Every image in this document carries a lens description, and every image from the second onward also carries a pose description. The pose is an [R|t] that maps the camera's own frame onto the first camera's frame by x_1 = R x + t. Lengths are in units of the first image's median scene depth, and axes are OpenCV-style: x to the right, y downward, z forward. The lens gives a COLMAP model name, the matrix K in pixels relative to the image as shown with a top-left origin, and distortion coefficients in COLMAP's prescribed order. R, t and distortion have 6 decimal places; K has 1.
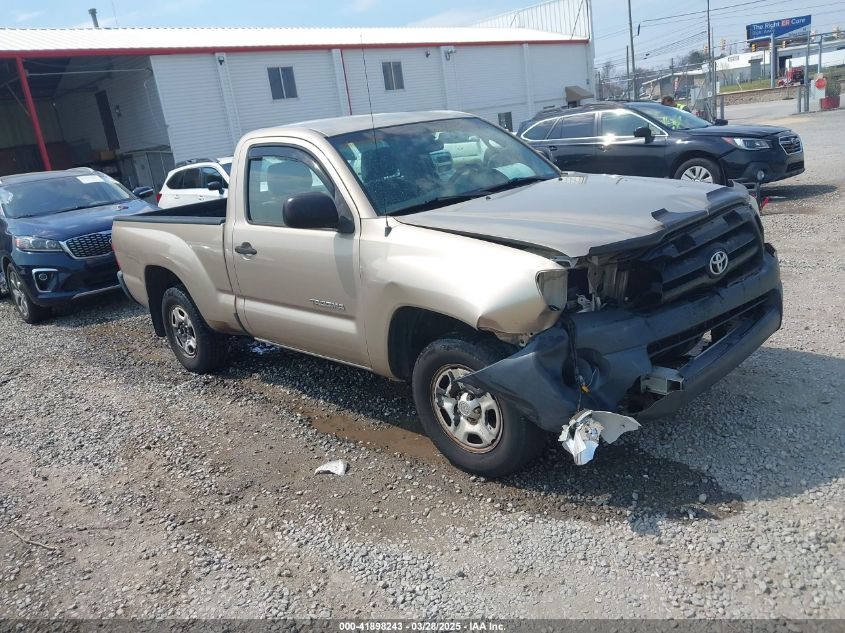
lens RADIAL K [[664.7, 0, 413.6], [0, 664.7, 319.7], [0, 0, 1]] dist [0.009356, -0.019565]
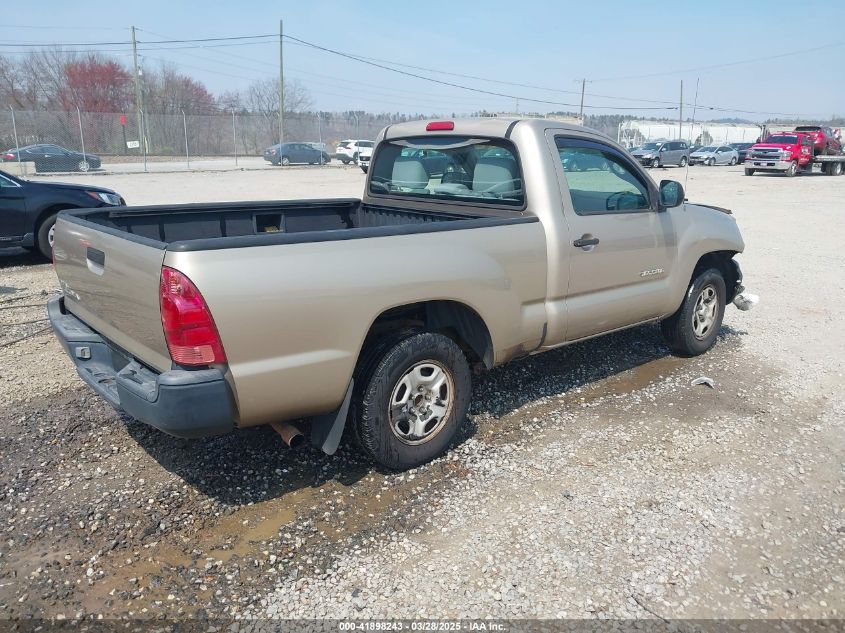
lens RADIAL K [[664.7, 0, 425.9], [0, 664.7, 323.4], [0, 0, 1]] dist [0.009356, -0.019565]
pose [[0.046306, -0.124623, 0.991123, -1.232883], [0.259951, 0.959507, 0.108502, -0.156500], [-0.964511, 0.252619, 0.076827, 1.180320]]
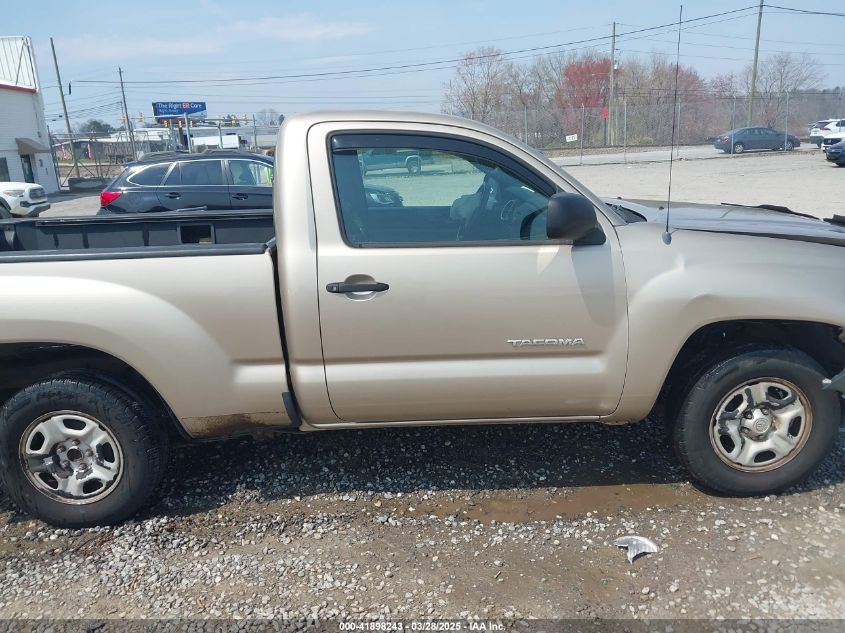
lens RADIAL K [[664.7, 0, 429.2], [0, 664.7, 320.3], [0, 0, 1]] dist [0.009356, -0.019565]
pose [[0.681508, -0.084057, 0.726967, -0.682163], [0.153227, 0.987753, -0.029435, -0.042049], [-0.715589, 0.131451, 0.686041, 0.507643]]
